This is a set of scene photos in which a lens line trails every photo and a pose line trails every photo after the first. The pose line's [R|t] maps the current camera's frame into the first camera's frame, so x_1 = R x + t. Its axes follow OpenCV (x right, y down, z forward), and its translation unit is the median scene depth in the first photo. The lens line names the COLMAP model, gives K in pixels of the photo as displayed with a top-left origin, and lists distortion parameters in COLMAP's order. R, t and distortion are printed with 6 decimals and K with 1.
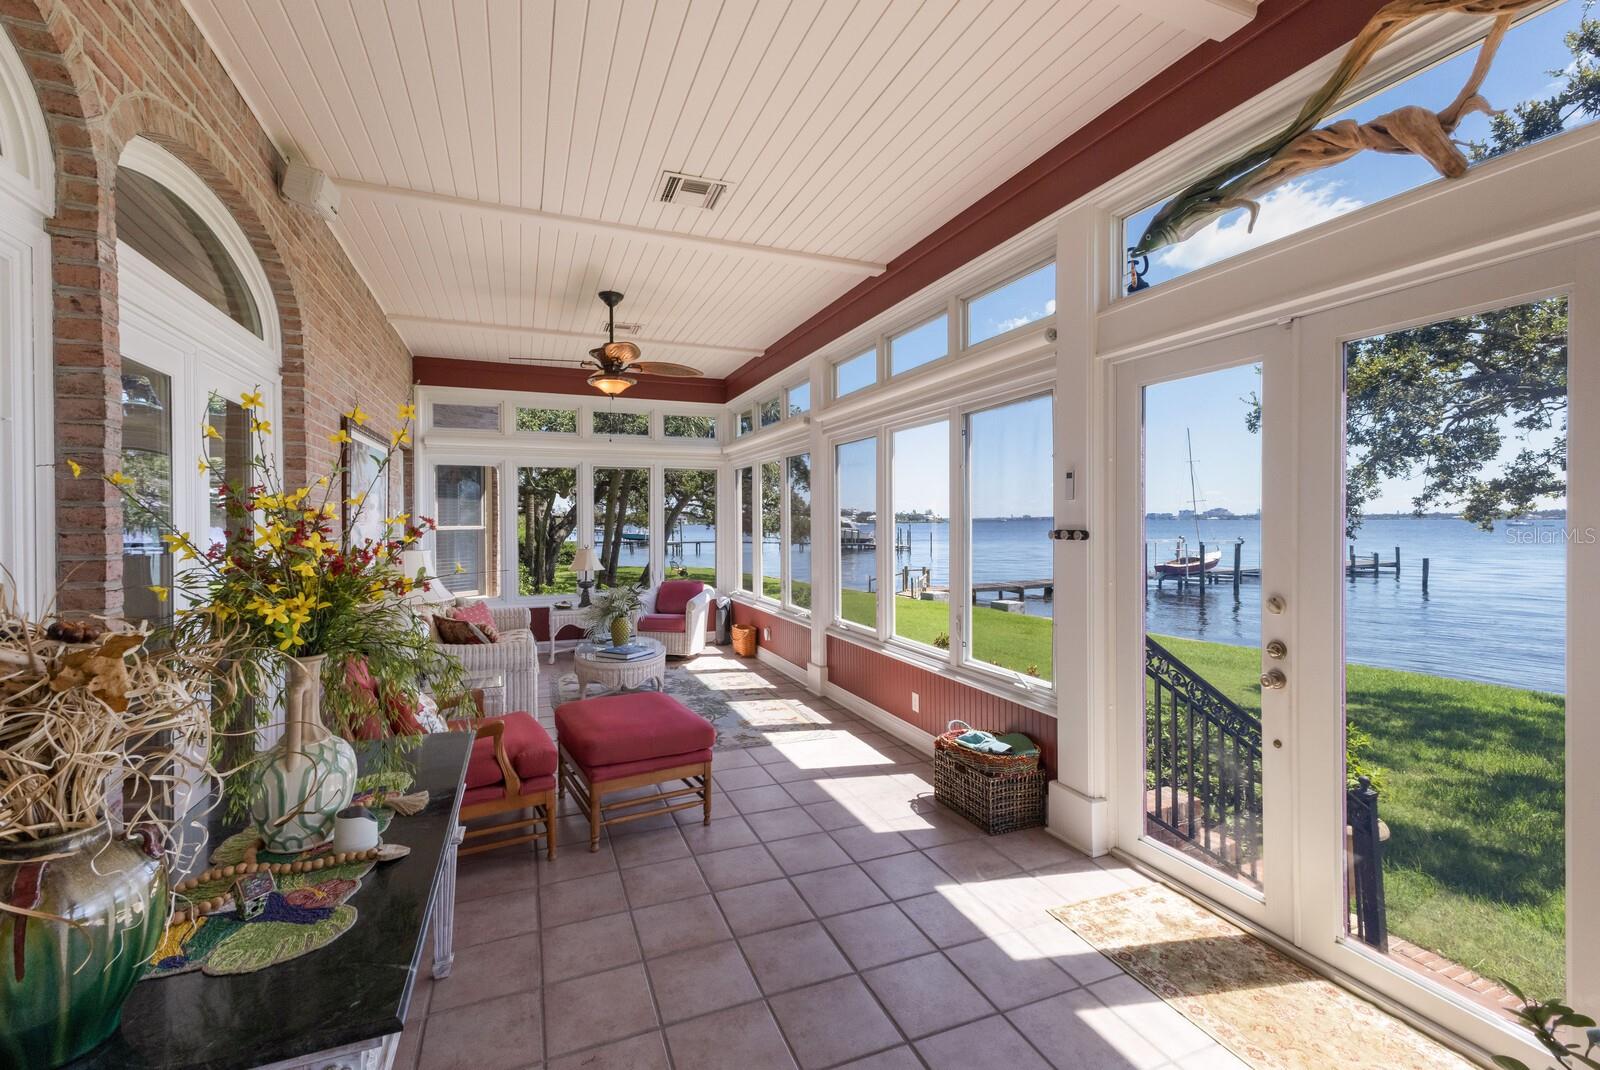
lens RADIAL K [[688.4, 0, 799.0], [0, 688.4, 521.6], [0, 0, 1]] dist [0.001130, -0.000780]
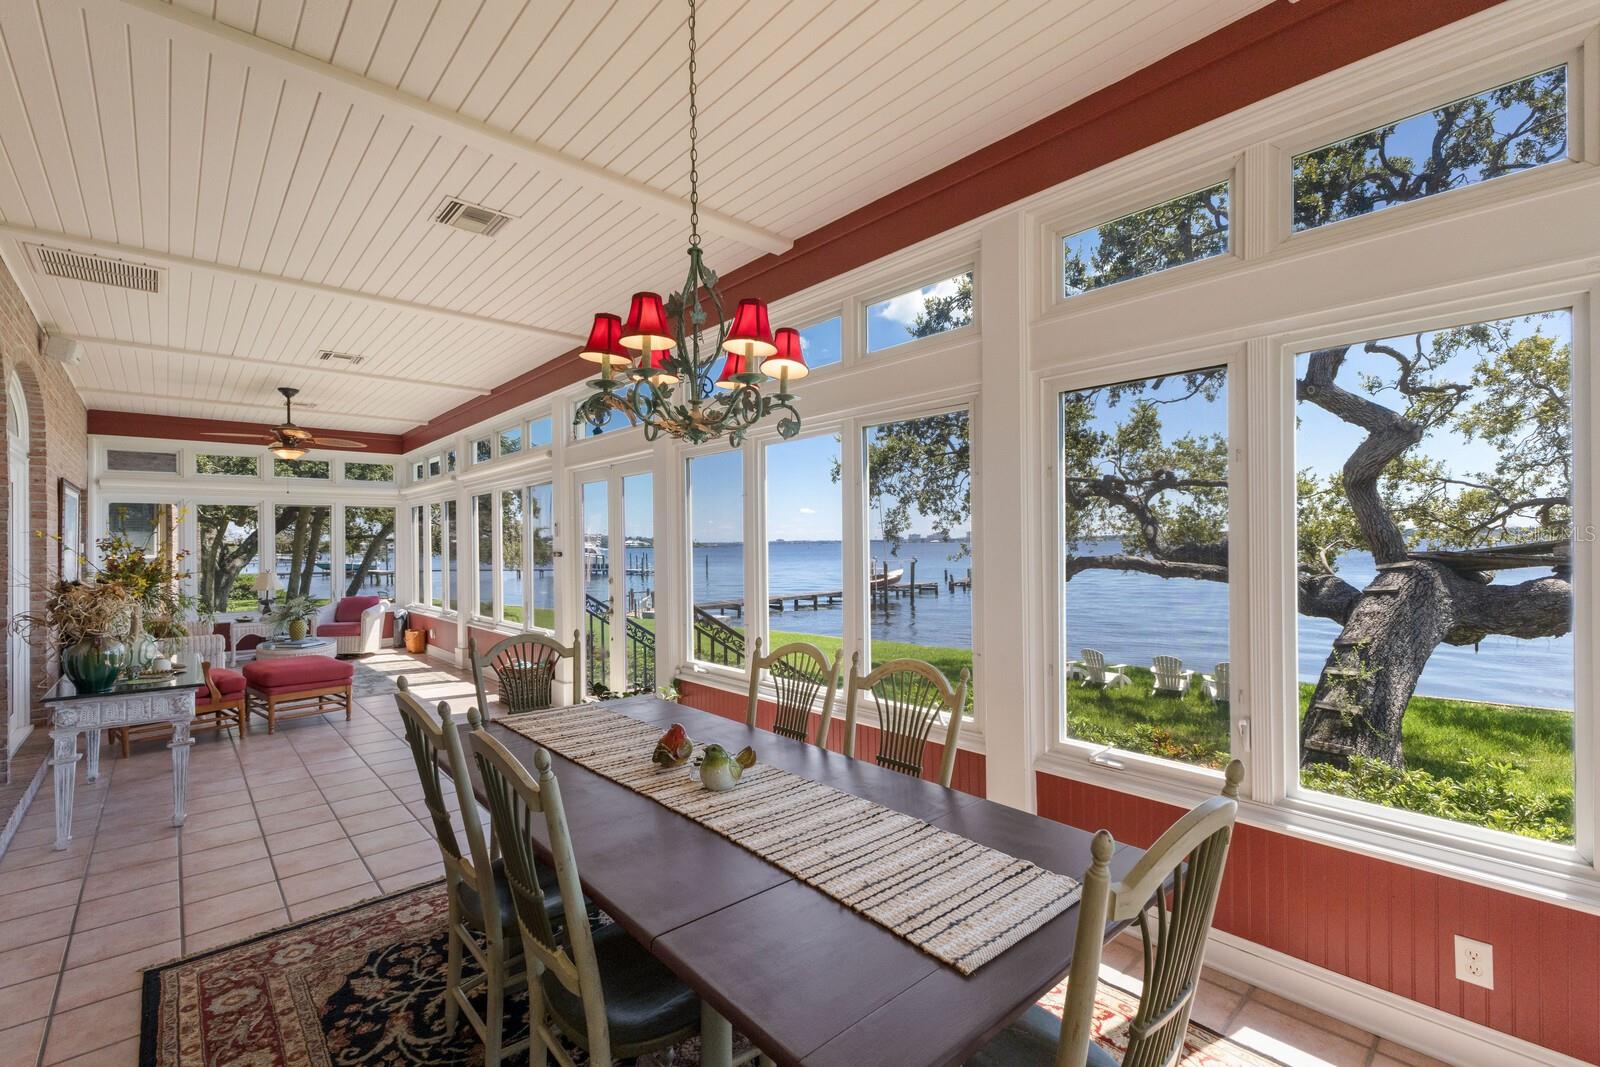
lens RADIAL K [[688.4, 0, 803.2], [0, 688.4, 536.1], [0, 0, 1]] dist [0.001130, -0.000780]
pose [[0.936246, -0.003623, 0.351327, 0.149925], [0.009008, 0.999866, -0.013696, 0.000182], [-0.351230, 0.015988, 0.936153, -0.473023]]
